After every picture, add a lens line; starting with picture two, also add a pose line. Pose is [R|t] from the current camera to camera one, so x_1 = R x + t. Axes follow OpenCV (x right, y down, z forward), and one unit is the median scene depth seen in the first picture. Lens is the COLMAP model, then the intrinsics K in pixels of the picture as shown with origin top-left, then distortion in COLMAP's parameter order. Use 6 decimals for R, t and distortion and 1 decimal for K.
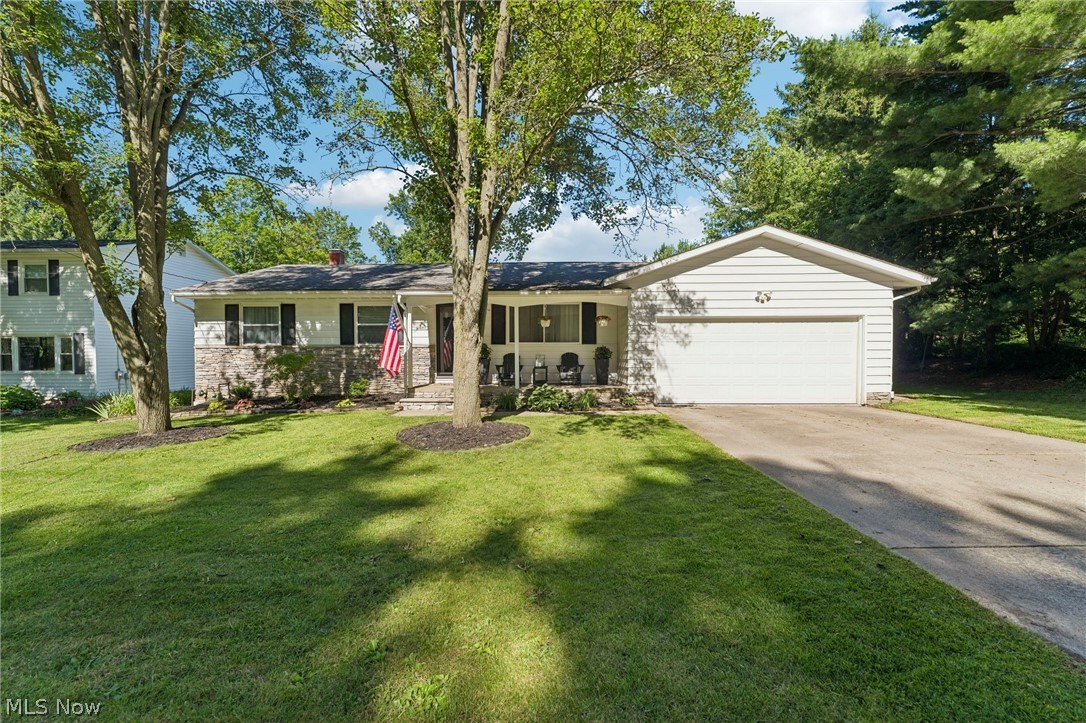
lens RADIAL K [[437.5, 0, 544.1], [0, 437.5, 362.7], [0, 0, 1]] dist [-0.005605, 0.000928]
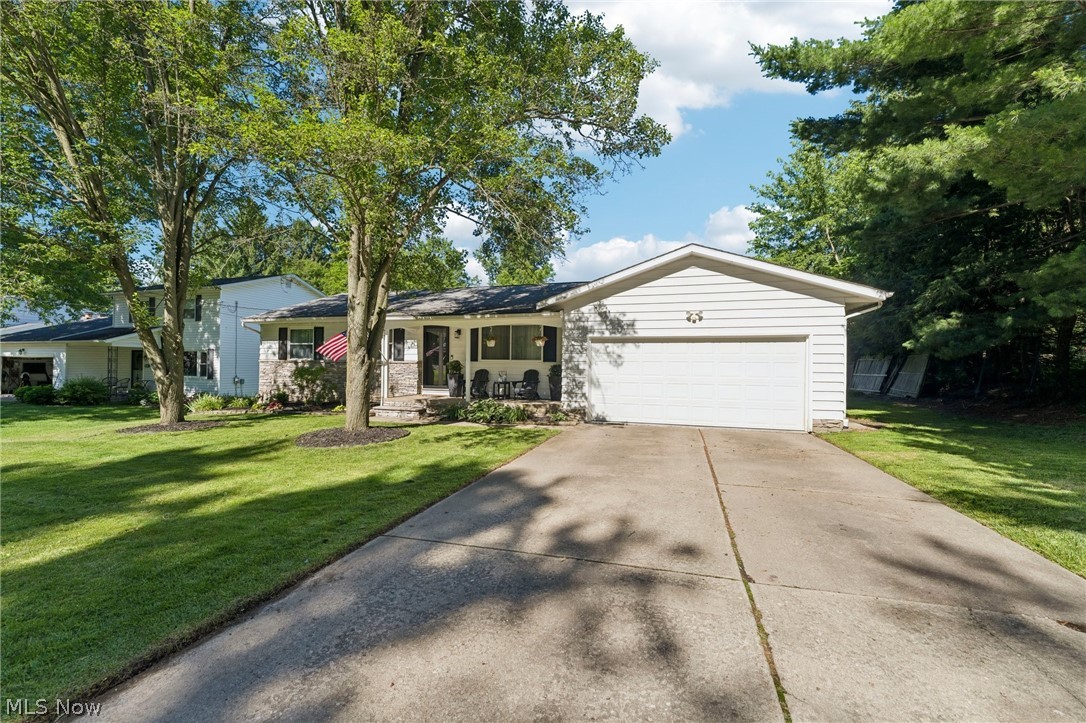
lens RADIAL K [[437.5, 0, 541.6], [0, 437.5, 360.2], [0, 0, 1]] dist [-0.005605, 0.000928]
pose [[0.963048, 0.010153, -0.269140, 0.429962], [-0.019342, 0.999316, -0.031514, -0.015214], [0.268636, 0.035555, 0.962585, -0.034432]]
